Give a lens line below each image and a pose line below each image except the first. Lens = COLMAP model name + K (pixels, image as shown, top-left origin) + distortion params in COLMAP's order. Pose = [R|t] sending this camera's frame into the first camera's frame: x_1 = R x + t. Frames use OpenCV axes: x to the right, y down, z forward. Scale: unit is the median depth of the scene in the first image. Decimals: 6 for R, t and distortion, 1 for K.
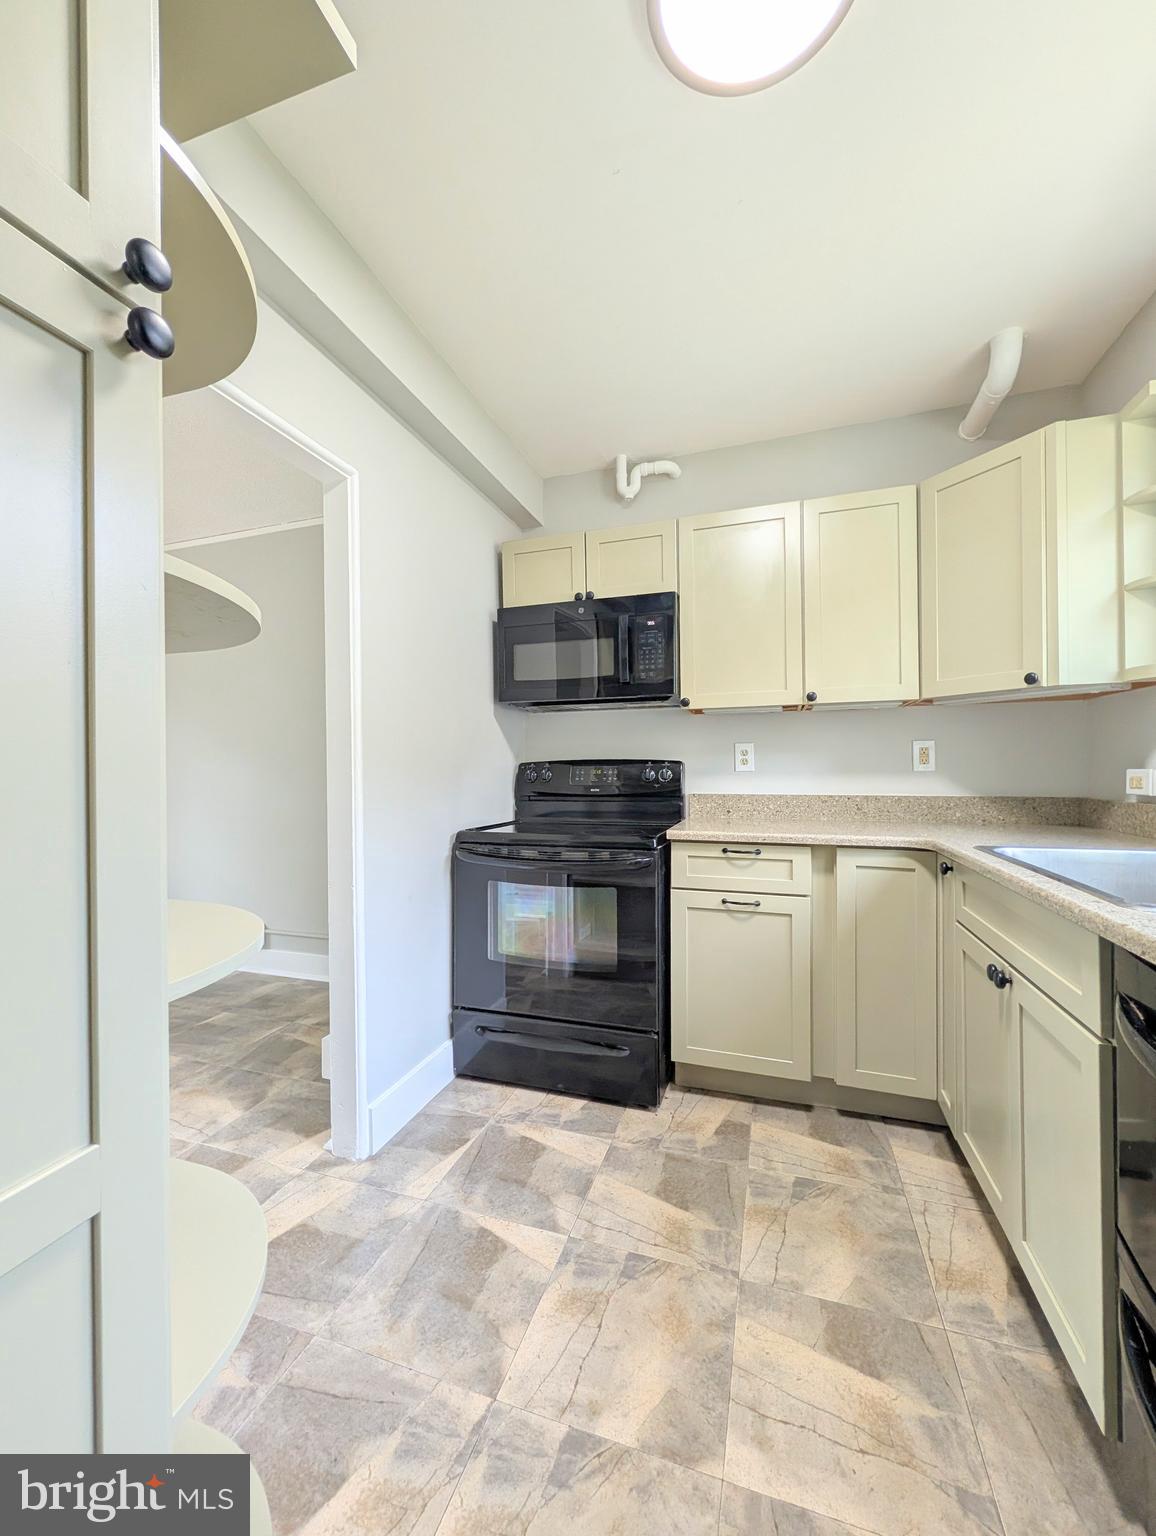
lens RADIAL K [[600.3, 0, 576.3], [0, 600.3, 766.7], [0, 0, 1]] dist [0.003035, -0.000373]
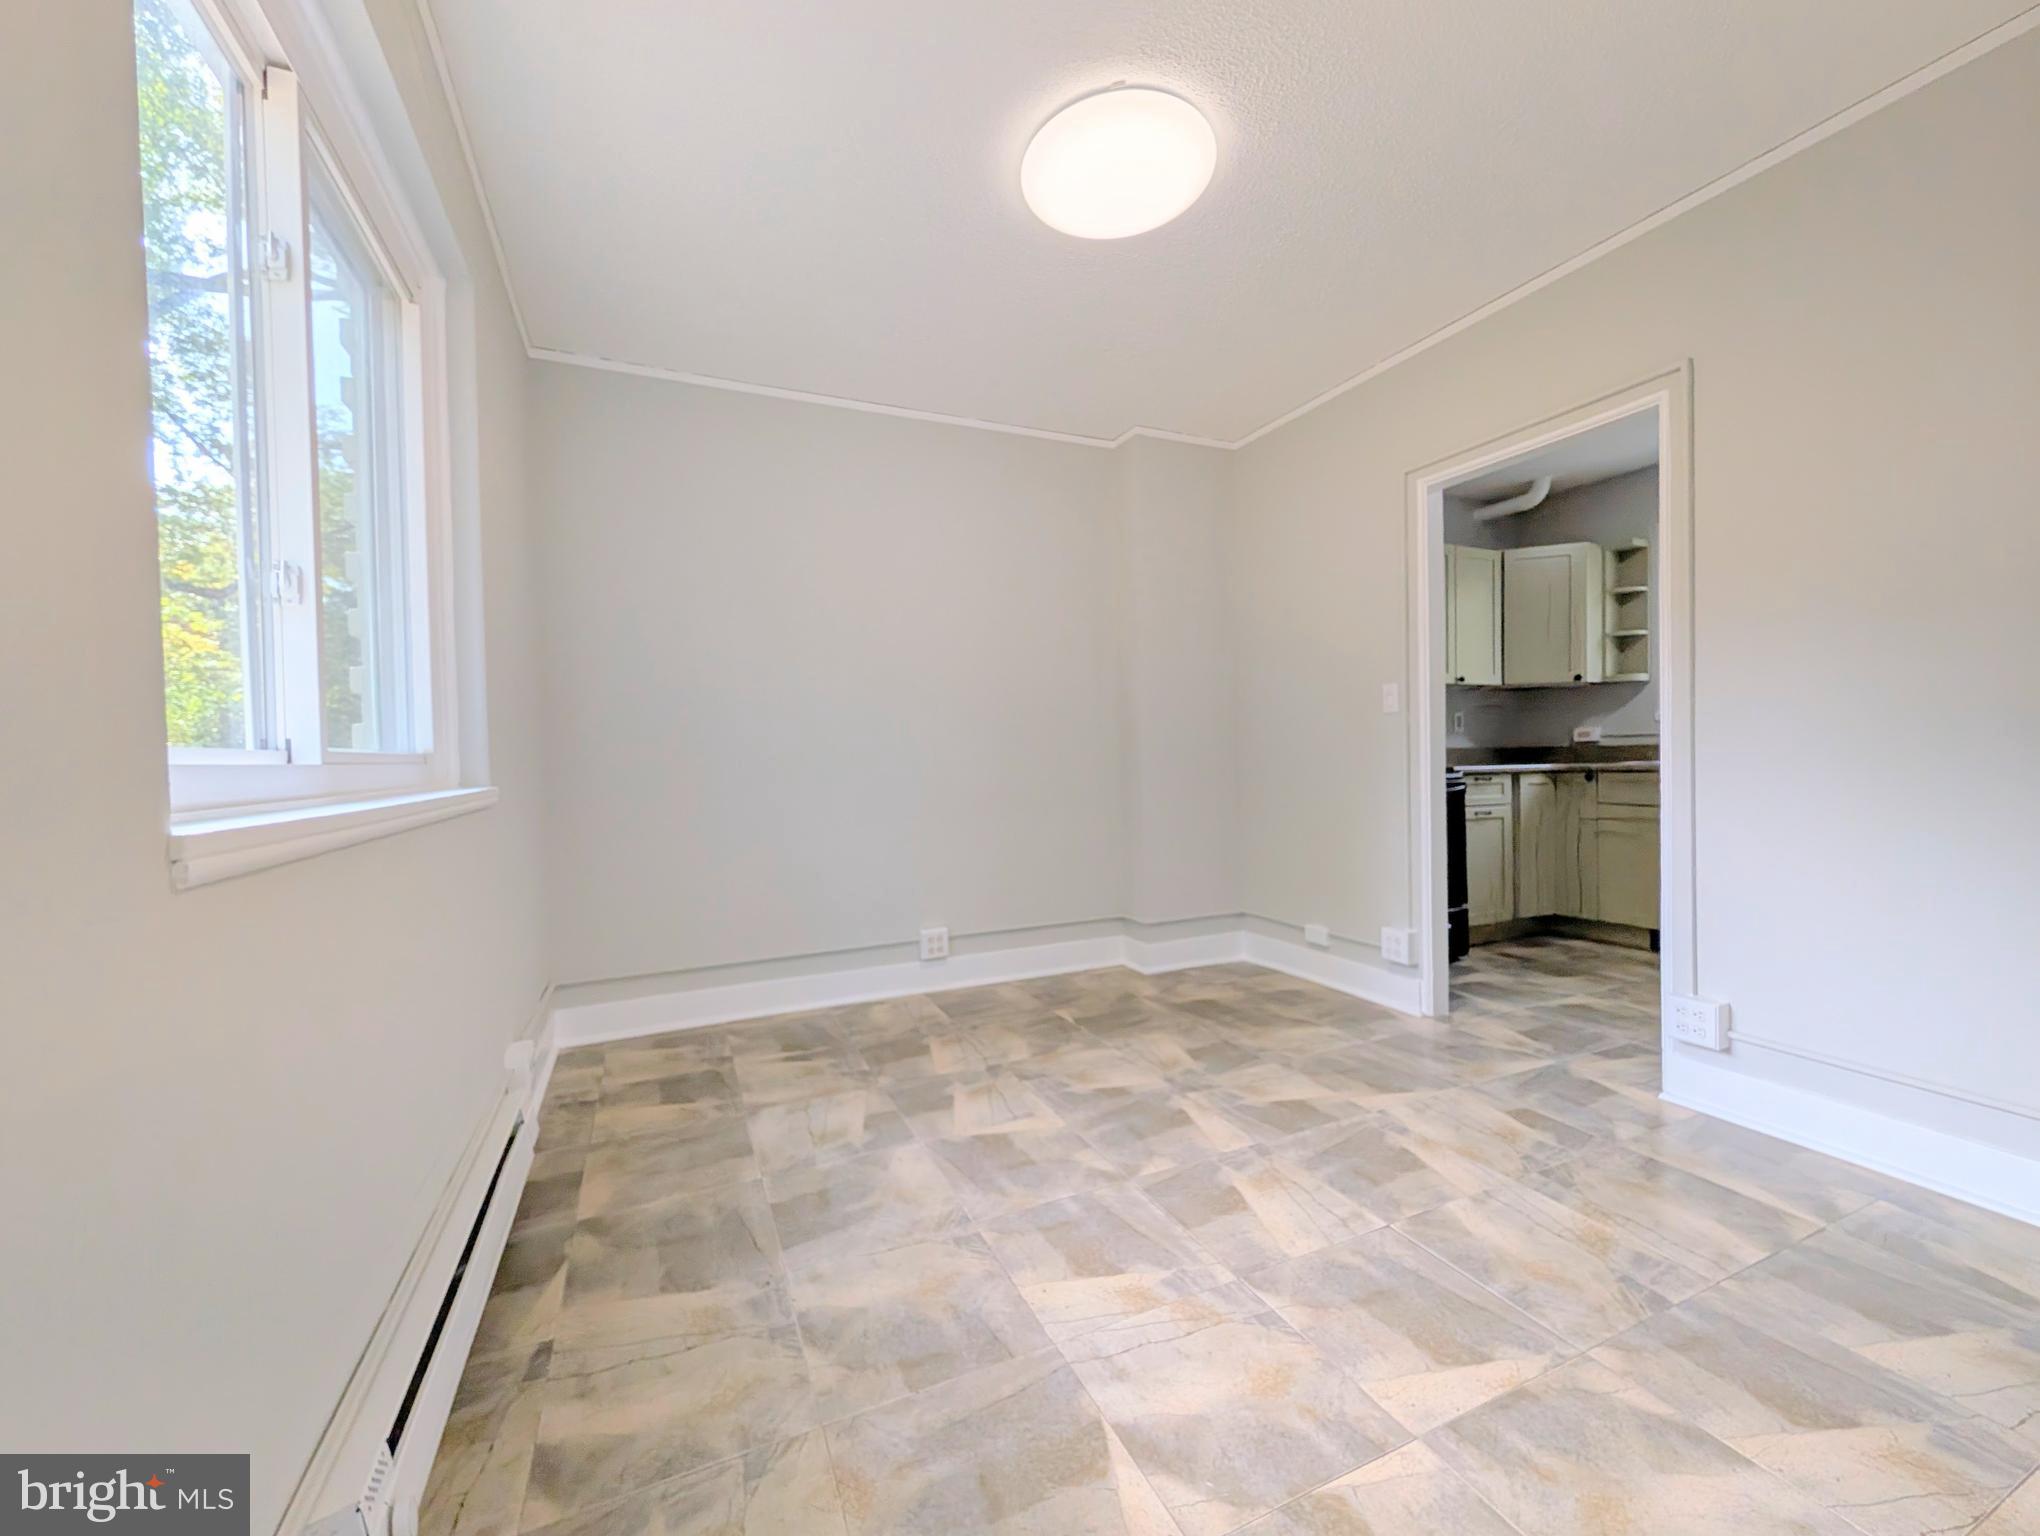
lens RADIAL K [[797.3, 0, 1032.5], [0, 797.3, 760.8], [0, 0, 1]] dist [0.003035, -0.000373]
pose [[0.733061, -0.004945, 0.680145, -1.884459], [0.007191, 0.999974, -0.000481, 0.087397], [-0.680125, 0.005244, 0.733078, 0.293523]]
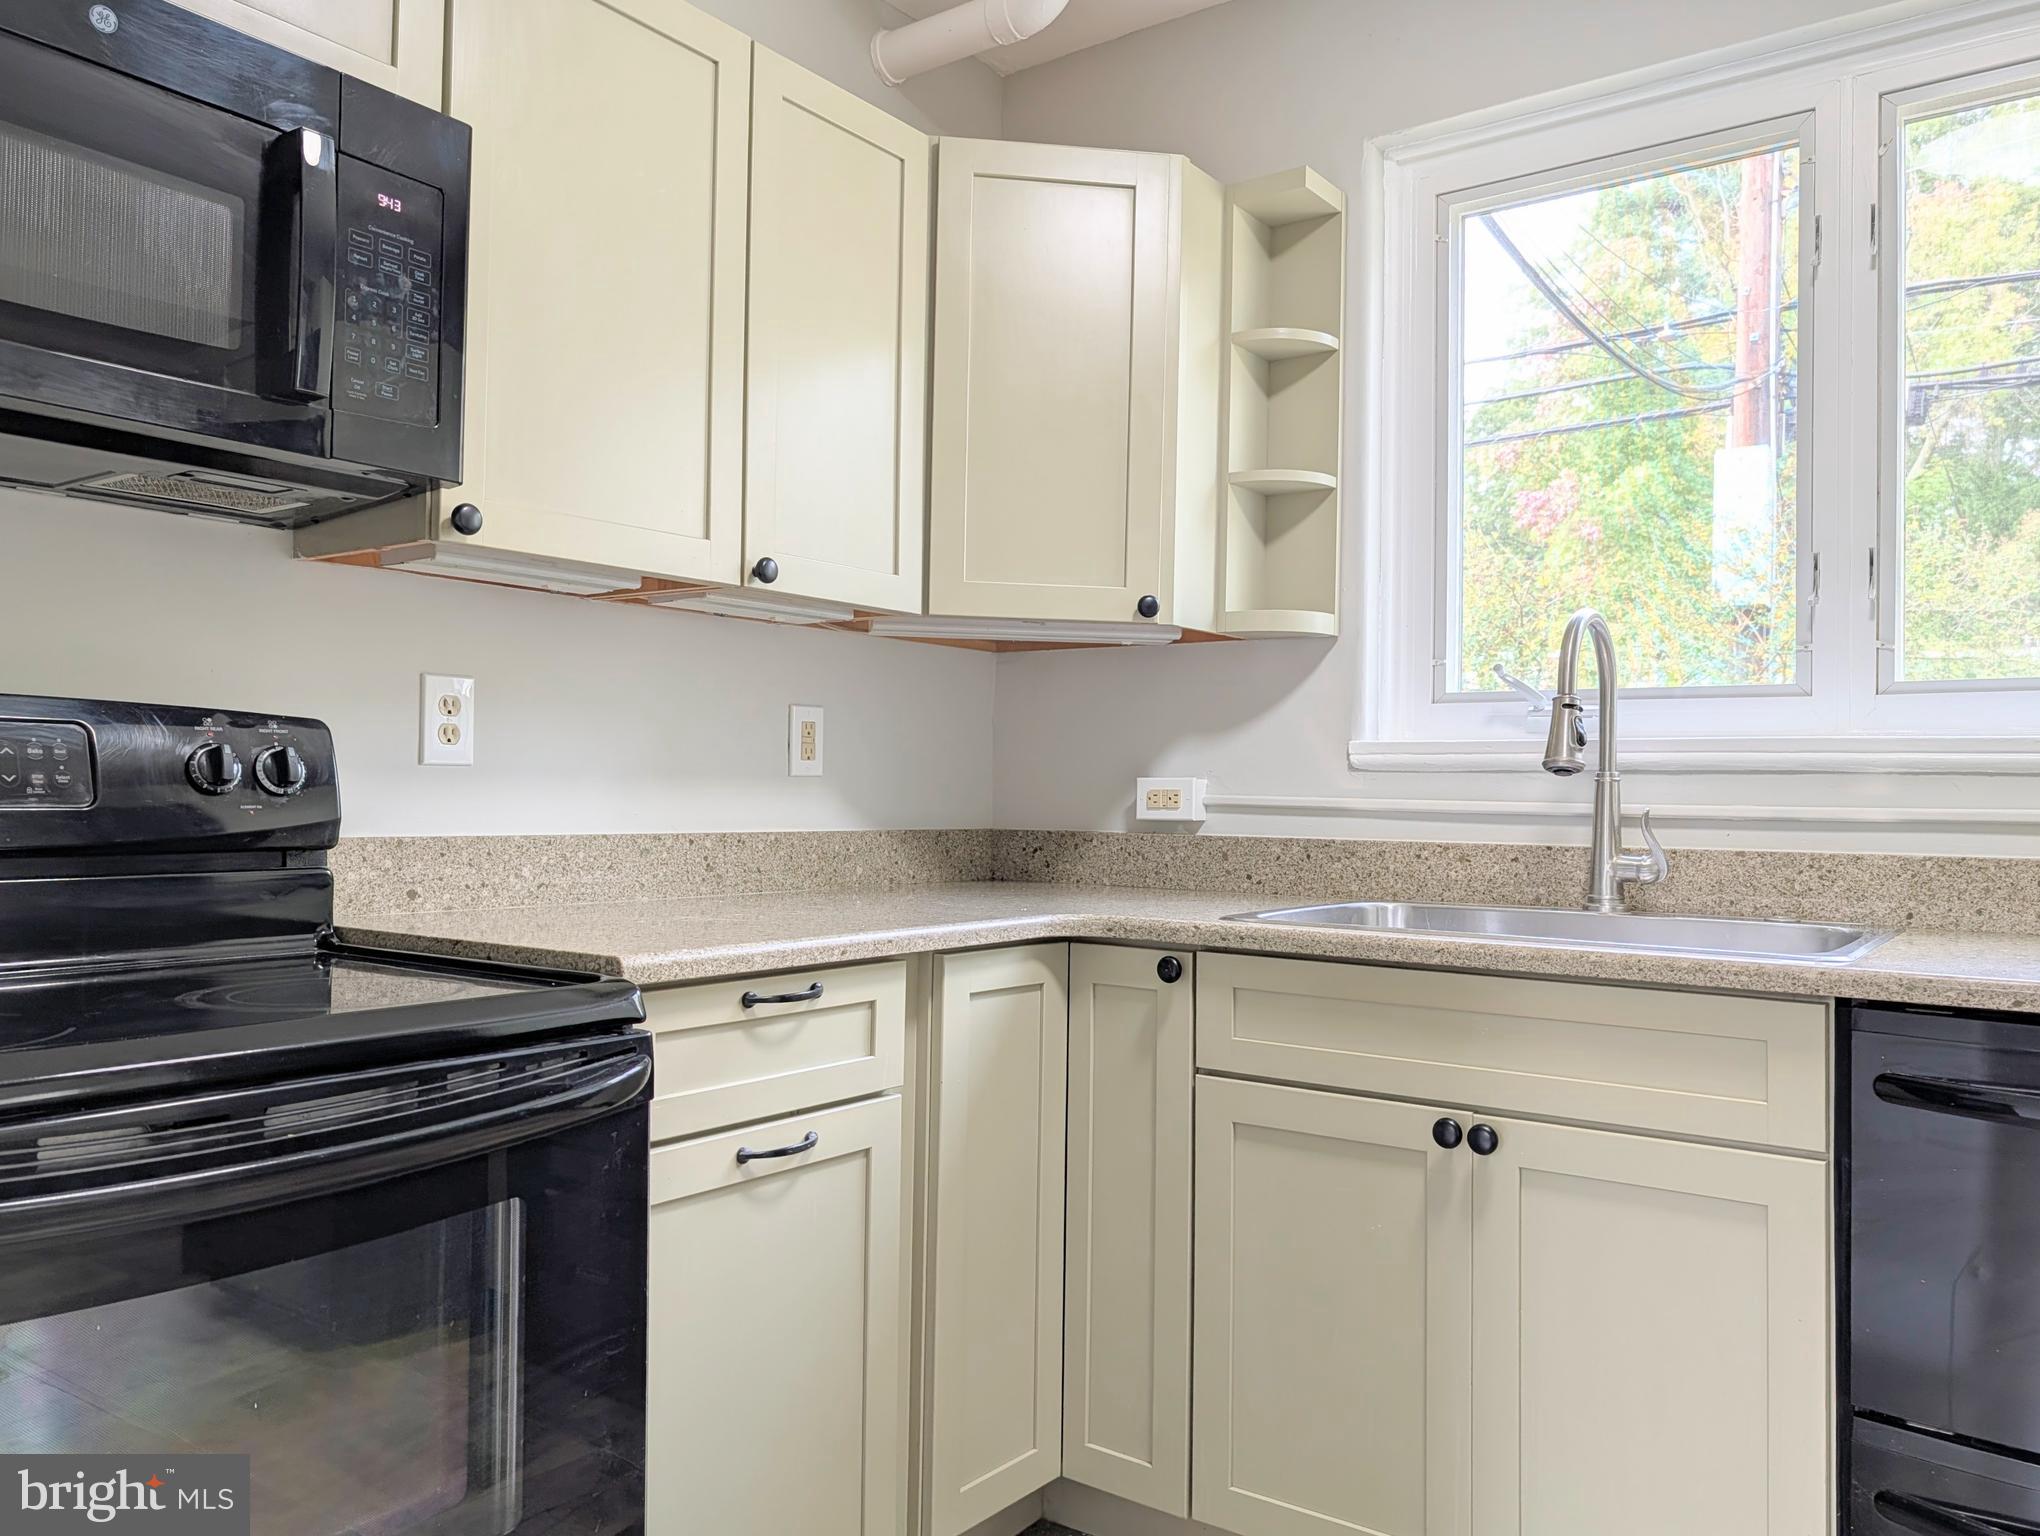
lens RADIAL K [[1492.1, 0, 1032.1], [0, 1492.1, 759.9], [0, 0, 1]] dist [0.022056, -0.017942]
pose [[0.309247, 0.032502, 0.950426, -0.480701], [-0.019783, 0.999419, -0.027741, 0.027257], [-0.950776, -0.010224, 0.309710, 0.592653]]
